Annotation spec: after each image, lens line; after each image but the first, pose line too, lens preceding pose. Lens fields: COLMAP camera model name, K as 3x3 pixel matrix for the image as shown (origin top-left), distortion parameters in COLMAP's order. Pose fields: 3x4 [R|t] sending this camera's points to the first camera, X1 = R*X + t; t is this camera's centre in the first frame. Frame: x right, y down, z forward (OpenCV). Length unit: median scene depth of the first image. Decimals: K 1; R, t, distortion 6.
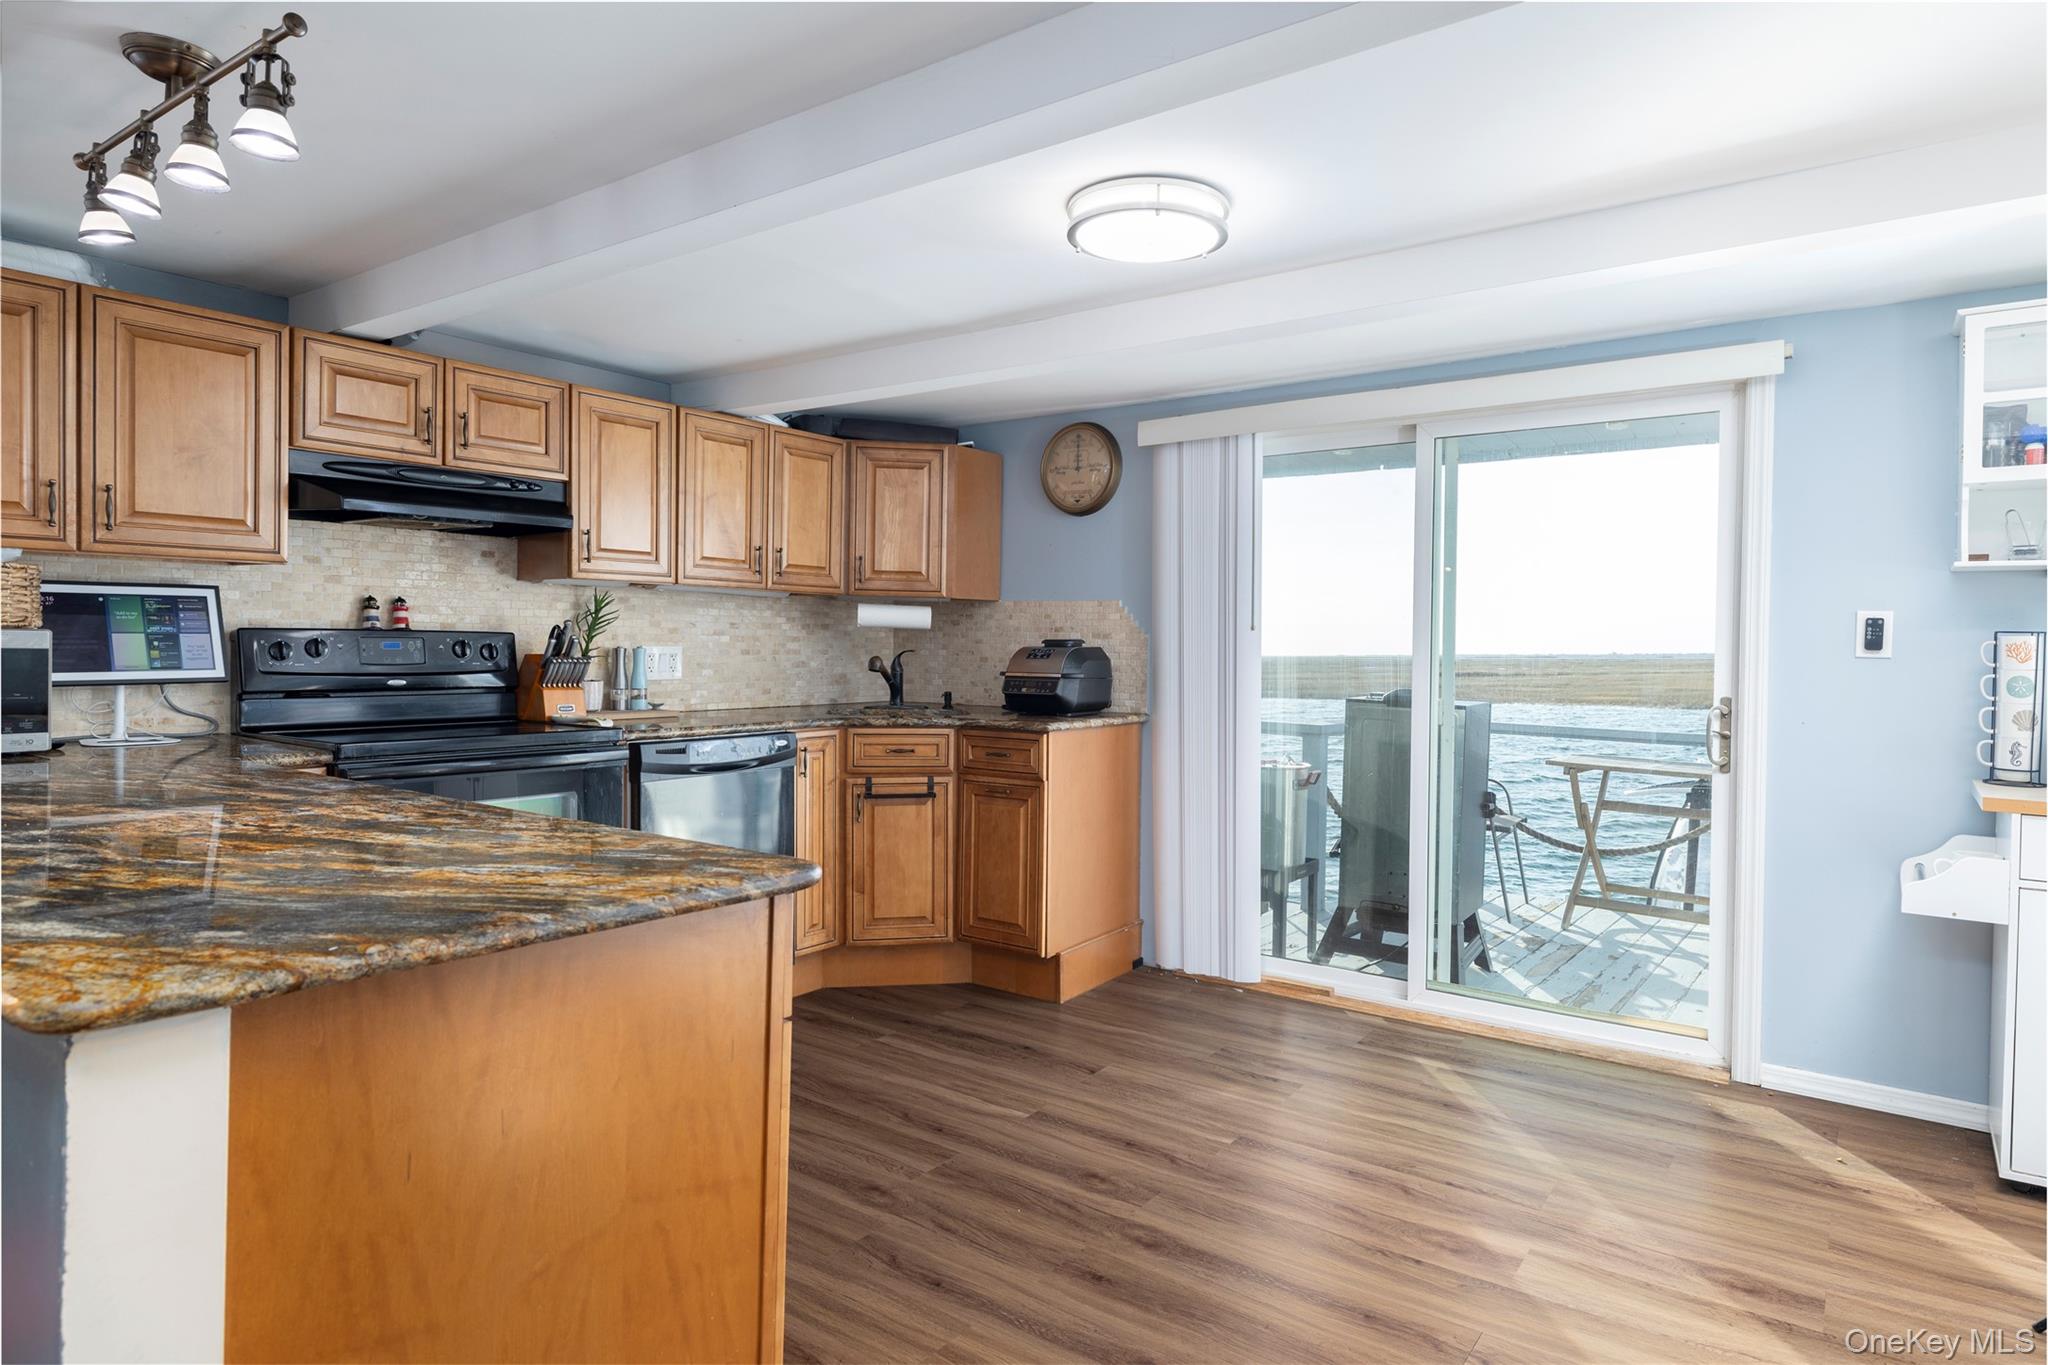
lens RADIAL K [[1187.6, 0, 1048.3], [0, 1187.6, 654.4], [0, 0, 1]] dist [0.018968, 0.000766]
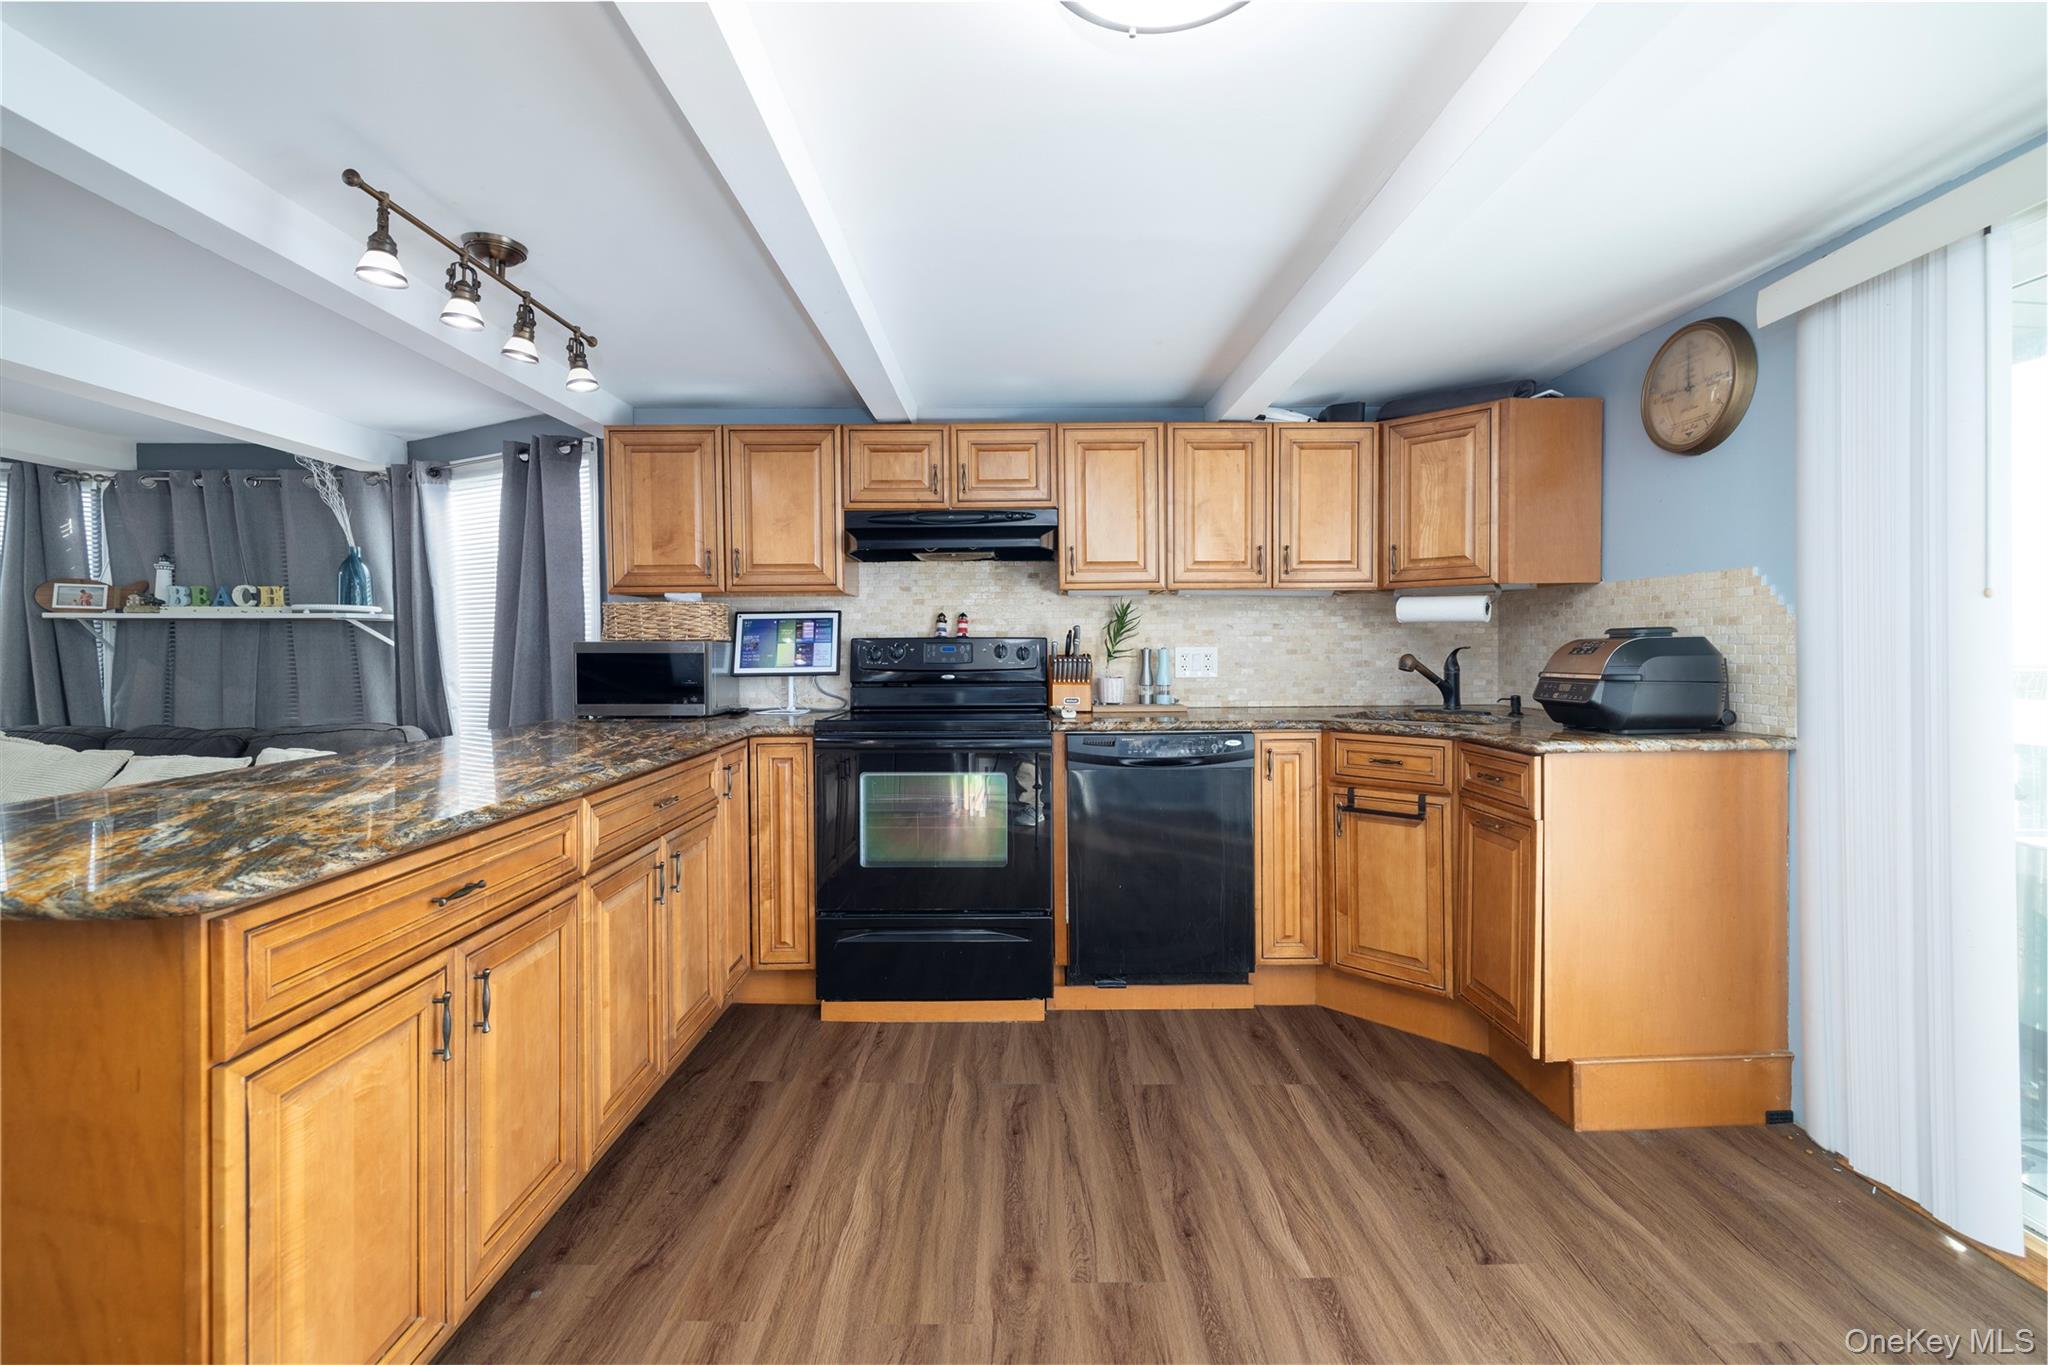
lens RADIAL K [[862.3, 0, 1027.6], [0, 862.3, 664.4], [0, 0, 1]] dist [-0.000724, -0.000082]
pose [[0.589078, -0.003648, -0.808068, 0.231720], [0.005267, 0.999986, -0.000675, 0.008976], [0.808059, -0.003859, 0.589089, 0.414231]]
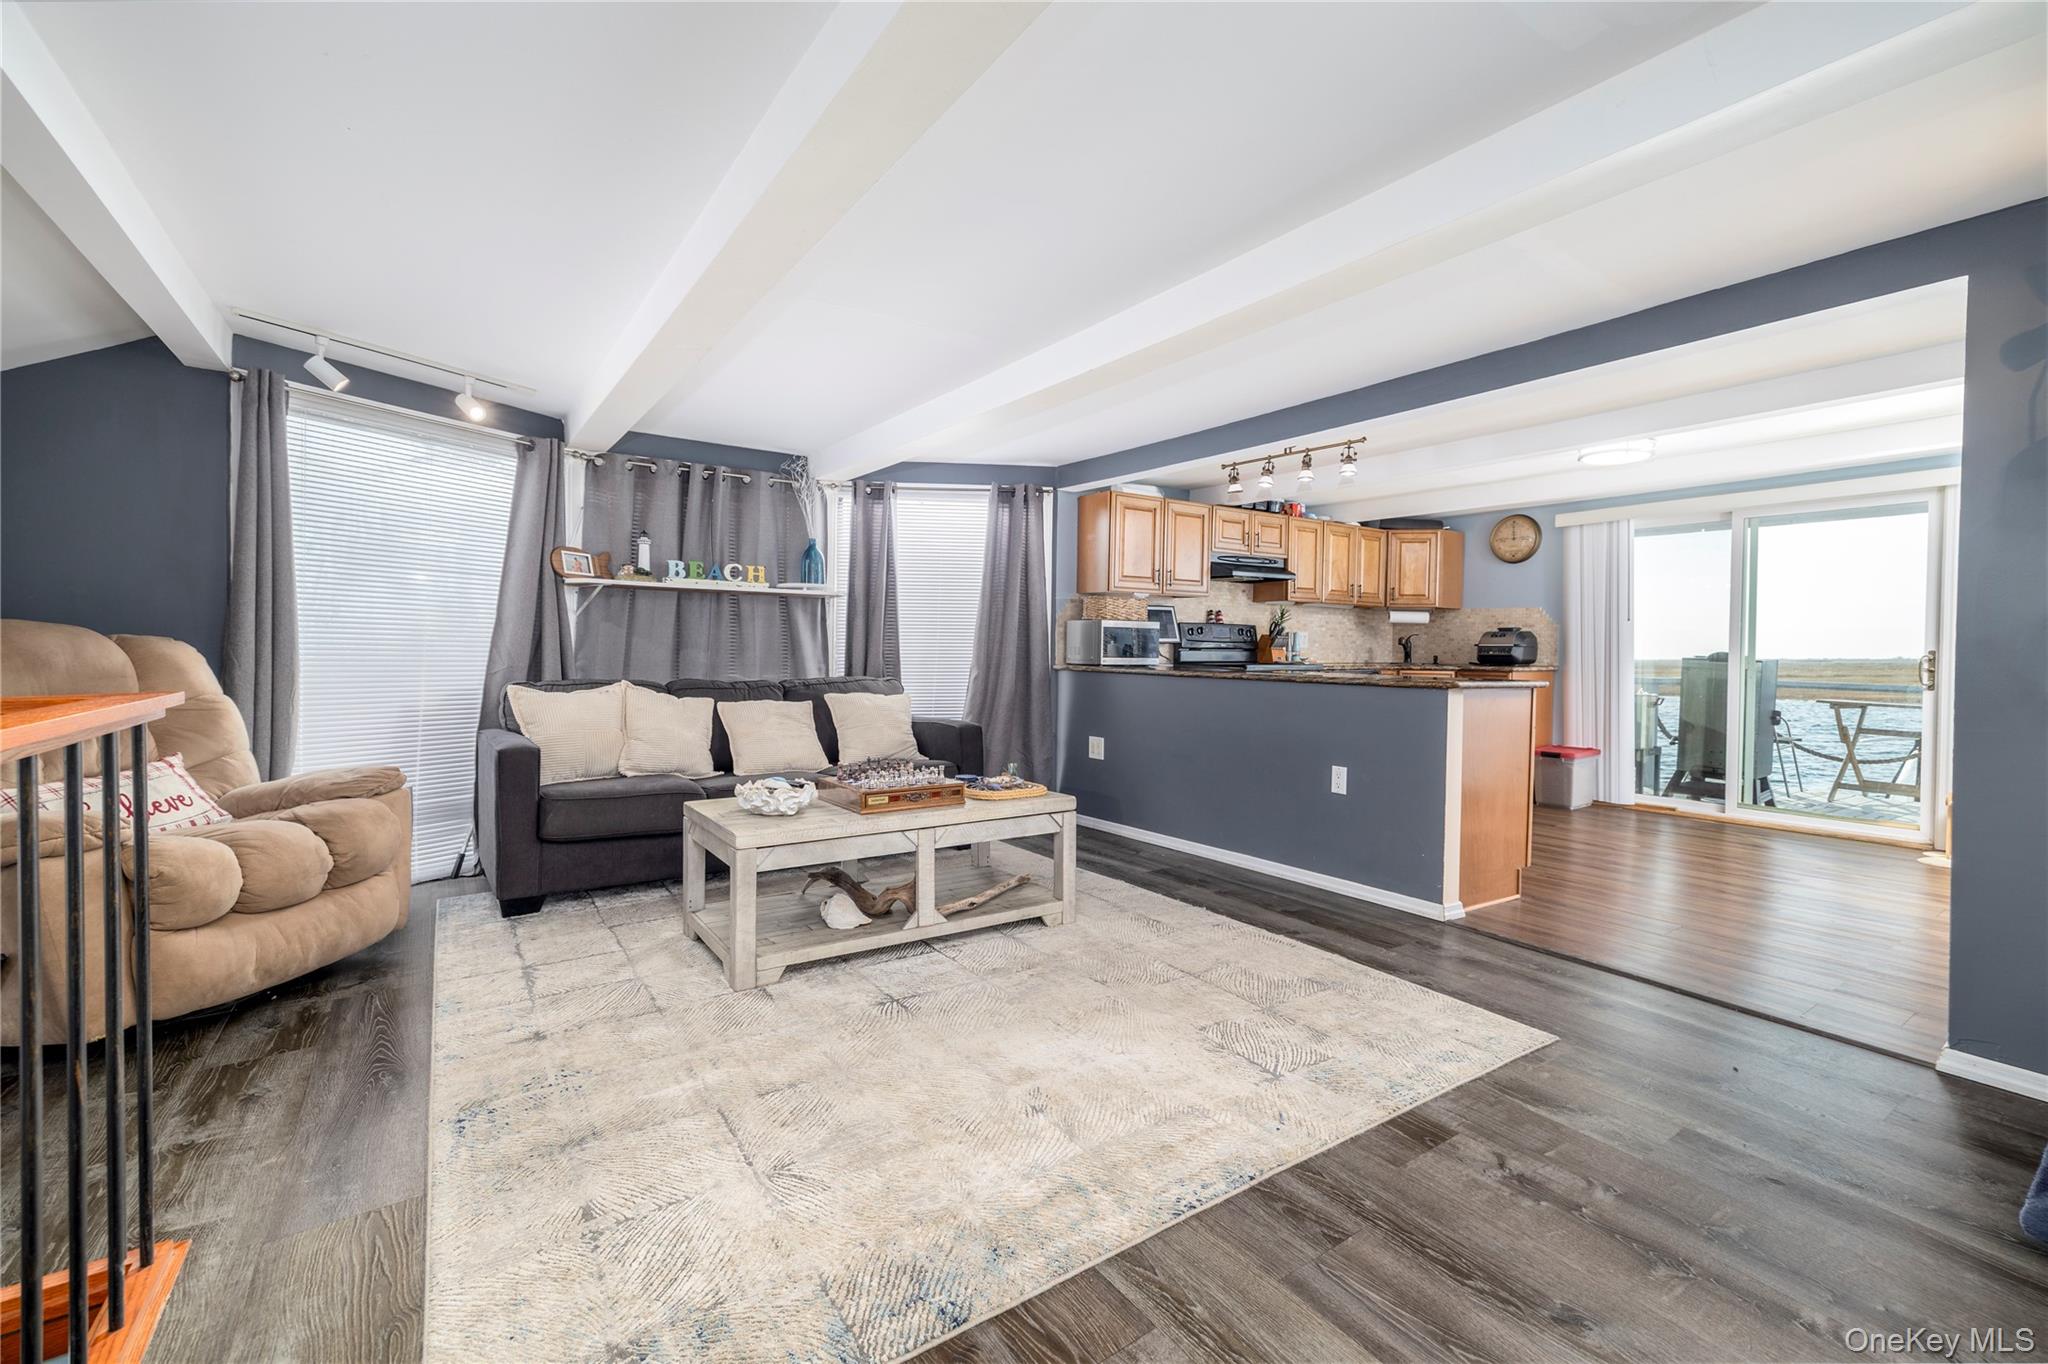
lens RADIAL K [[862.3, 0, 1036.1], [0, 862.3, 665.1], [0, 0, 1]] dist [-0.000724, -0.000082]
pose [[0.941638, 0.005198, -0.336588, -0.257440], [-0.001820, 0.999945, 0.010350, 0.038080], [0.336624, -0.009134, 0.941595, -0.629850]]
